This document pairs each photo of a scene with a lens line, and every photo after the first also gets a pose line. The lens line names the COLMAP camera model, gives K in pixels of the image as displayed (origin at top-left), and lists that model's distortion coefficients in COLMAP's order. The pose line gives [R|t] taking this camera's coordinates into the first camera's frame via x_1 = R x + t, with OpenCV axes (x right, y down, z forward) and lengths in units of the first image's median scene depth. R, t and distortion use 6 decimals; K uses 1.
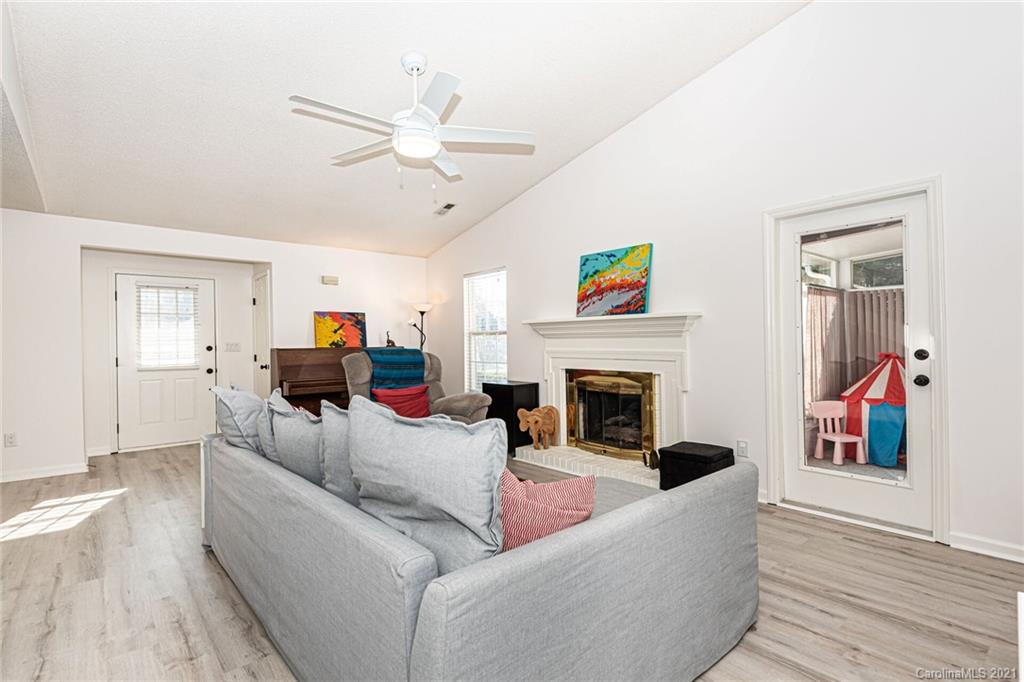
lens RADIAL K [[466.9, 0, 517.1], [0, 466.9, 337.7], [0, 0, 1]] dist [-0.001597, -0.000763]
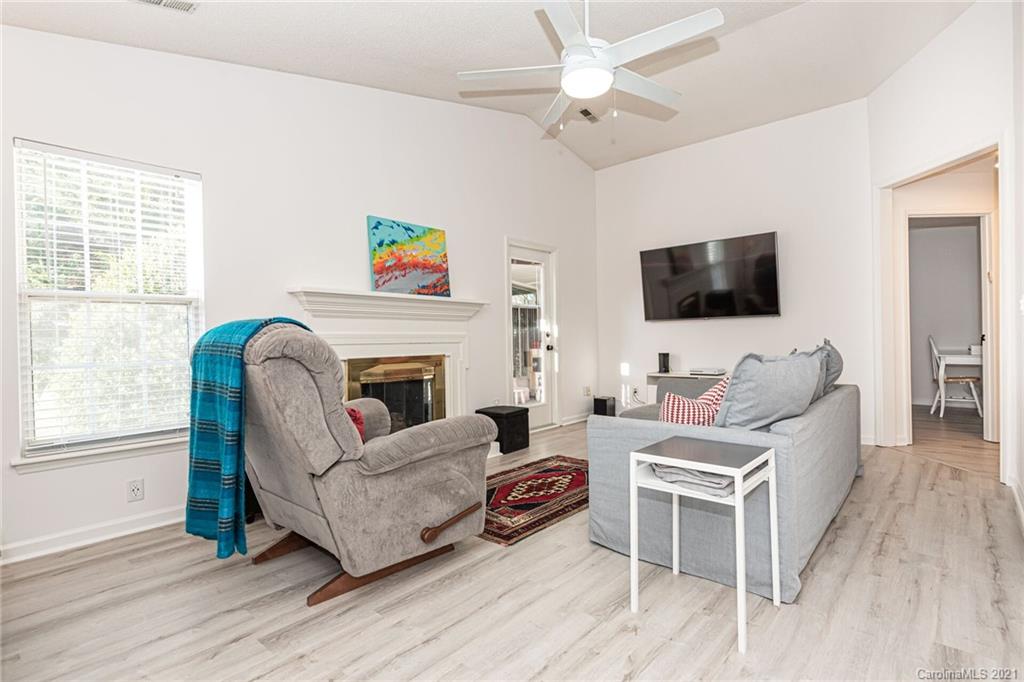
lens RADIAL K [[531.0, 0, 518.3], [0, 531.0, 342.6], [0, 0, 1]] dist [0.007236, 0.000346]
pose [[-0.138779, 0.001313, 0.990322, -0.837712], [-0.002280, 0.999996, -0.001645, 0.046078], [-0.990321, -0.002486, -0.138776, 0.909685]]
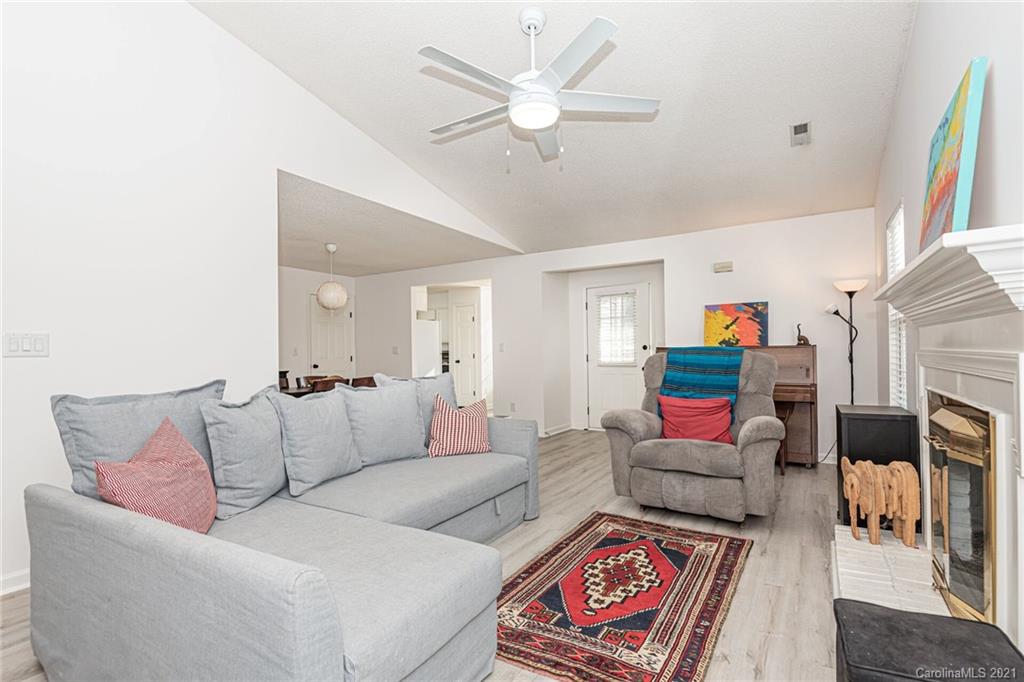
lens RADIAL K [[499.9, 0, 512.8], [0, 499.9, 348.4], [0, 0, 1]] dist [0.000845, 0.000058]
pose [[0.293334, 0.002807, -0.956006, 0.480284], [0.018398, 0.999794, 0.008581, 0.013139], [0.955833, -0.020106, 0.293222, 0.485337]]
